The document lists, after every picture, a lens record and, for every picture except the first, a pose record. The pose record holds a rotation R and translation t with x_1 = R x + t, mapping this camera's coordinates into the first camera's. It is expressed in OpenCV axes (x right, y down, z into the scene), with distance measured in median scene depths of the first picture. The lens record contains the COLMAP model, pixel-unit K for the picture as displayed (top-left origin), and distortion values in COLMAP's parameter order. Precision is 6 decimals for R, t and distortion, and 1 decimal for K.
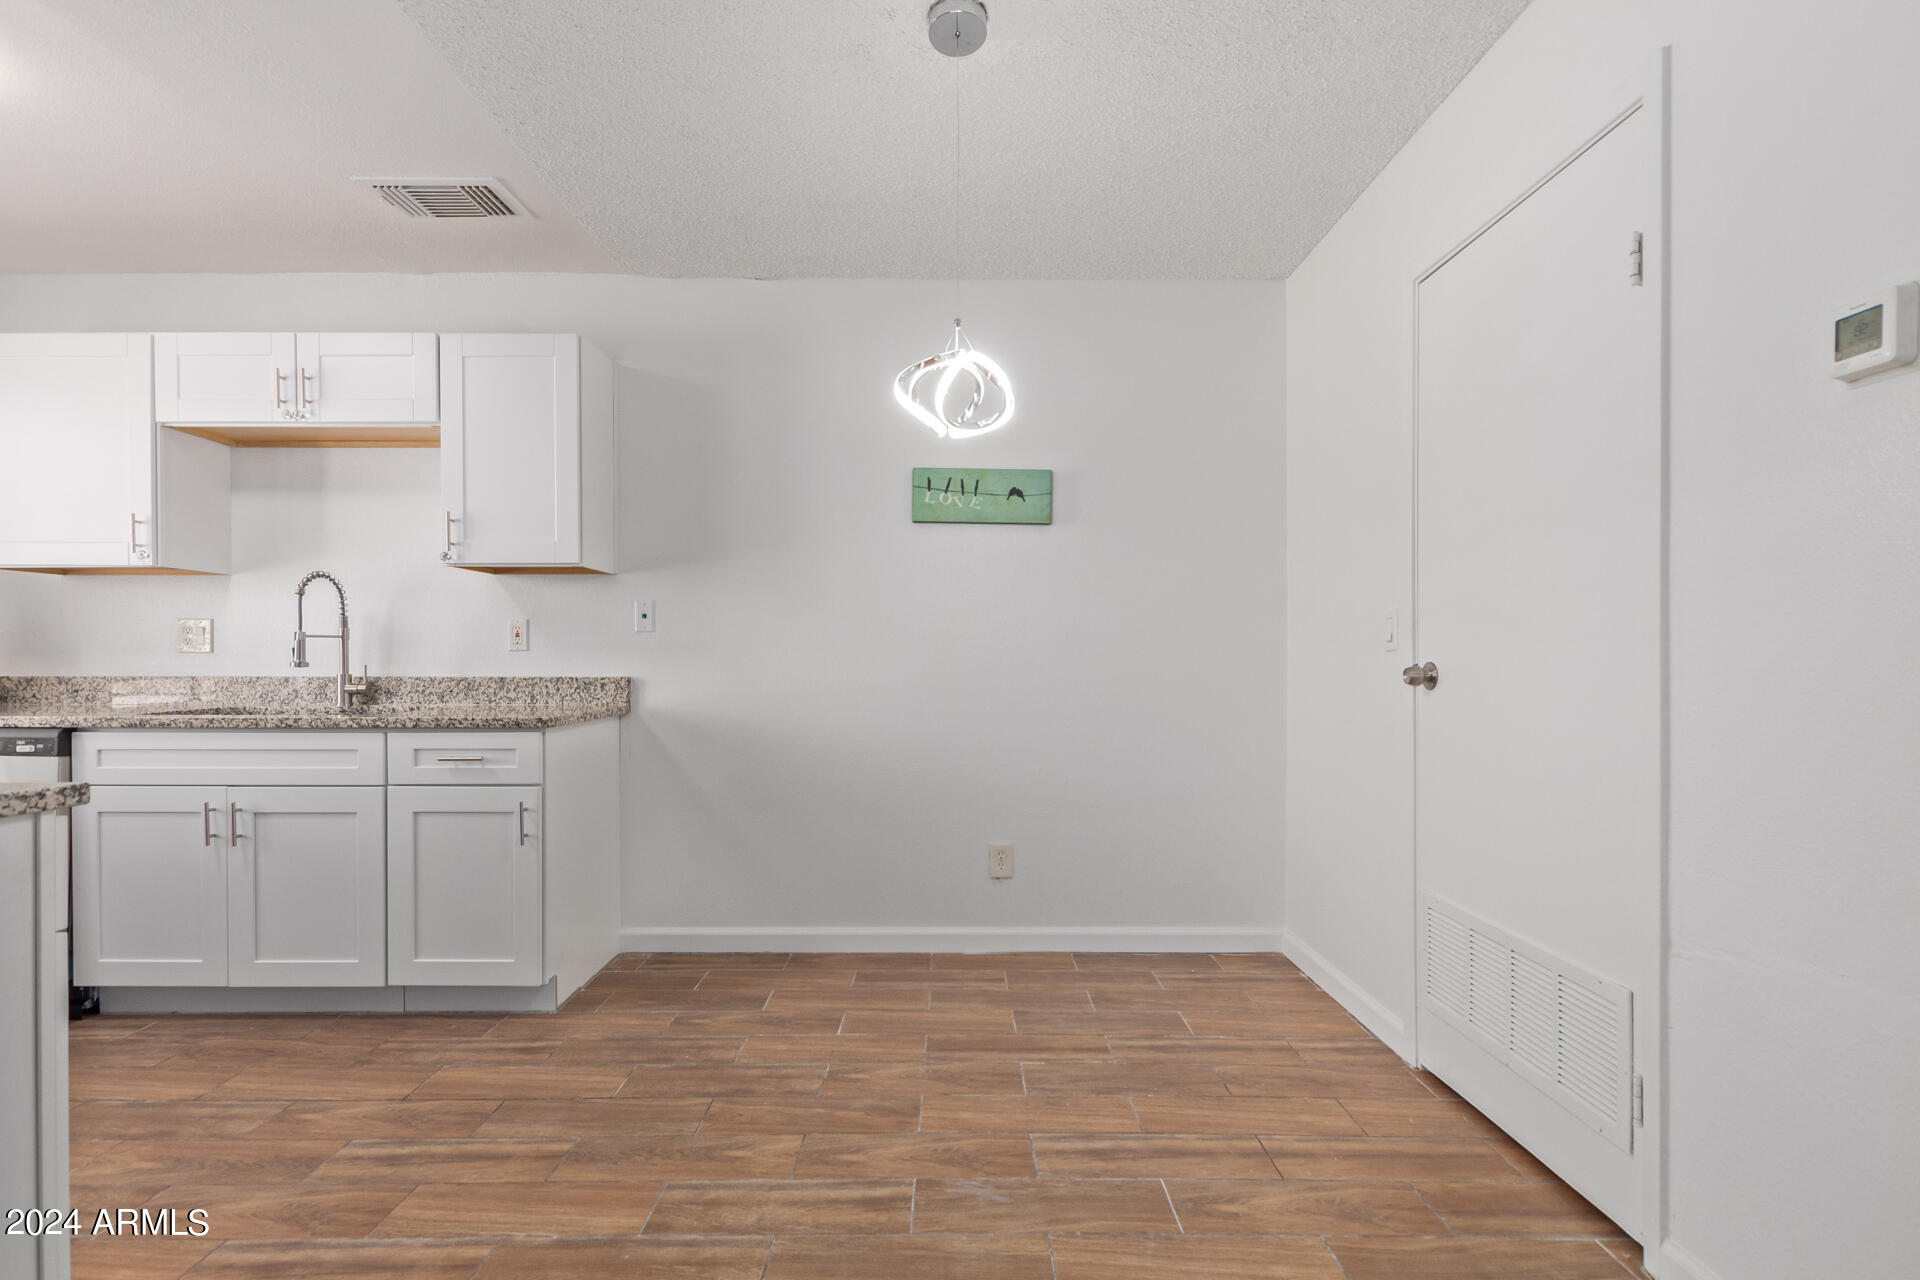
lens RADIAL K [[909.4, 0, 949.7], [0, 909.4, 664.5], [0, 0, 1]] dist [0.015812, -0.007486]
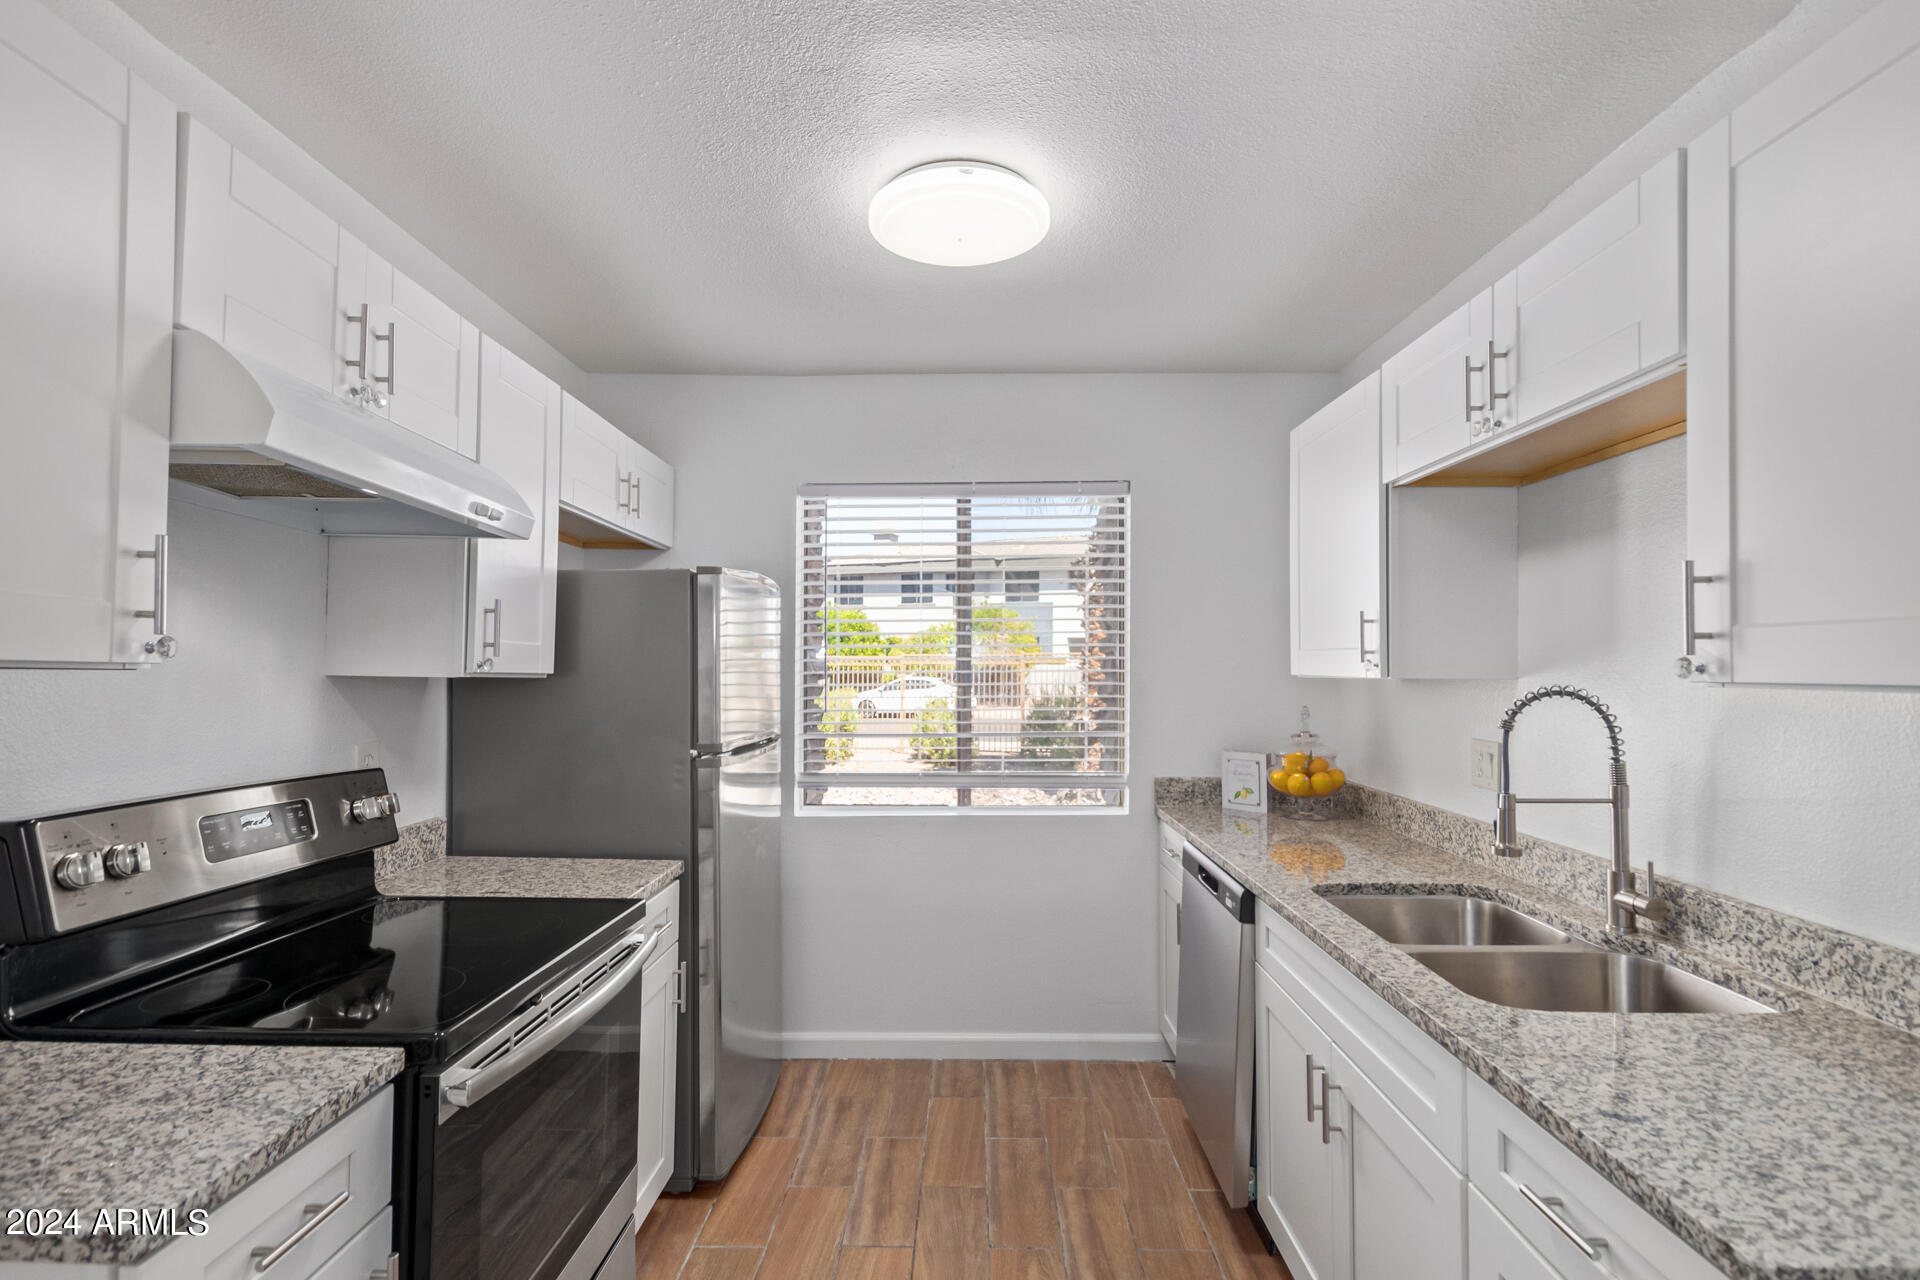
lens RADIAL K [[909.4, 0, 953.3], [0, 909.4, 660.1], [0, 0, 1]] dist [0.015812, -0.007486]
pose [[-0.014203, -0.006171, -0.999880, -0.138982], [-0.008901, 0.999942, -0.006045, -0.127283], [0.999860, 0.008814, -0.014257, 0.734199]]
